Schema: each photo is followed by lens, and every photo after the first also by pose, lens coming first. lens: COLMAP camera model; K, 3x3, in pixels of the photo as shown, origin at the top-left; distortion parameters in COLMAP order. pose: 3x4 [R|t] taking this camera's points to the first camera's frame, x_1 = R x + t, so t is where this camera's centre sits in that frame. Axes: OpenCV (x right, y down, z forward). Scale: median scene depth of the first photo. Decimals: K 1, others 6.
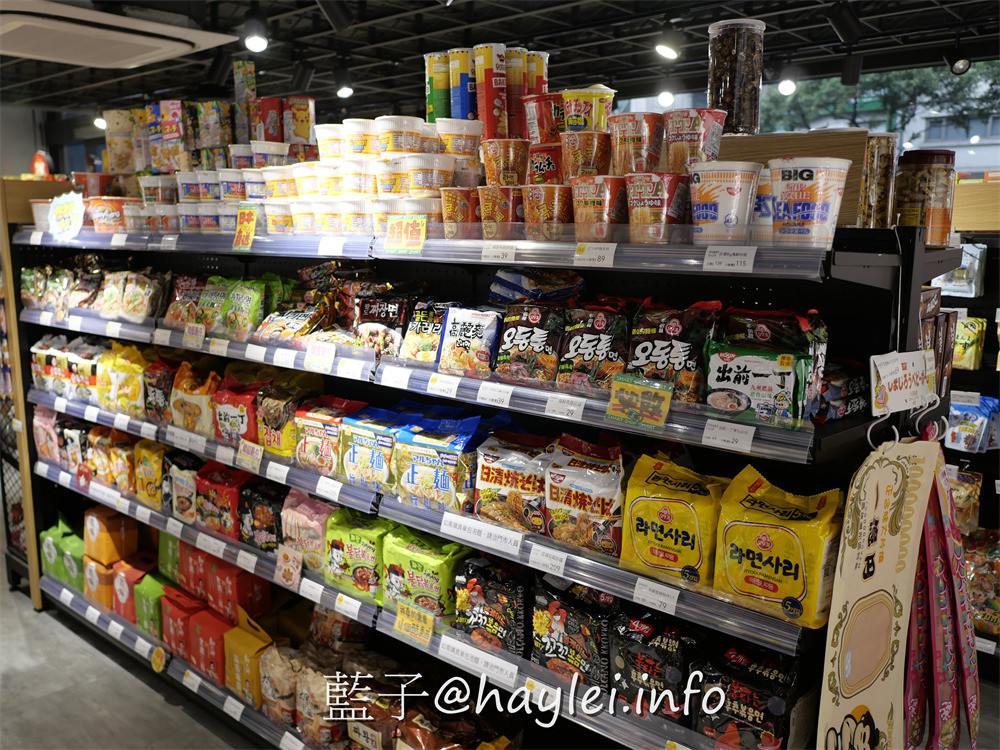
lens RADIAL K [[883.8, 0, 501.3], [0, 883.8, 379.5], [0, 0, 1]] dist [-0.015647, 0.006406]
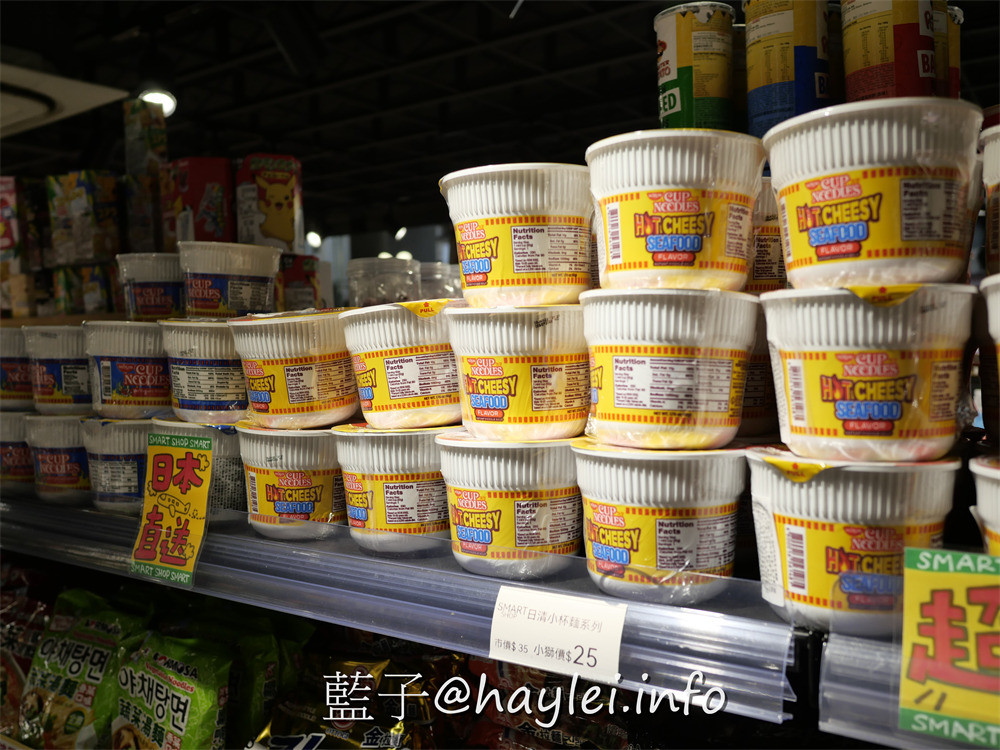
lens RADIAL K [[883.8, 0, 501.0], [0, 883.8, 369.8], [0, 0, 1]] dist [-0.015647, 0.006406]
pose [[0.991645, -0.034990, 0.124159, -0.171111], [0.051489, 0.989874, -0.132280, -0.139594], [-0.118274, 0.137568, 0.983406, 0.541637]]
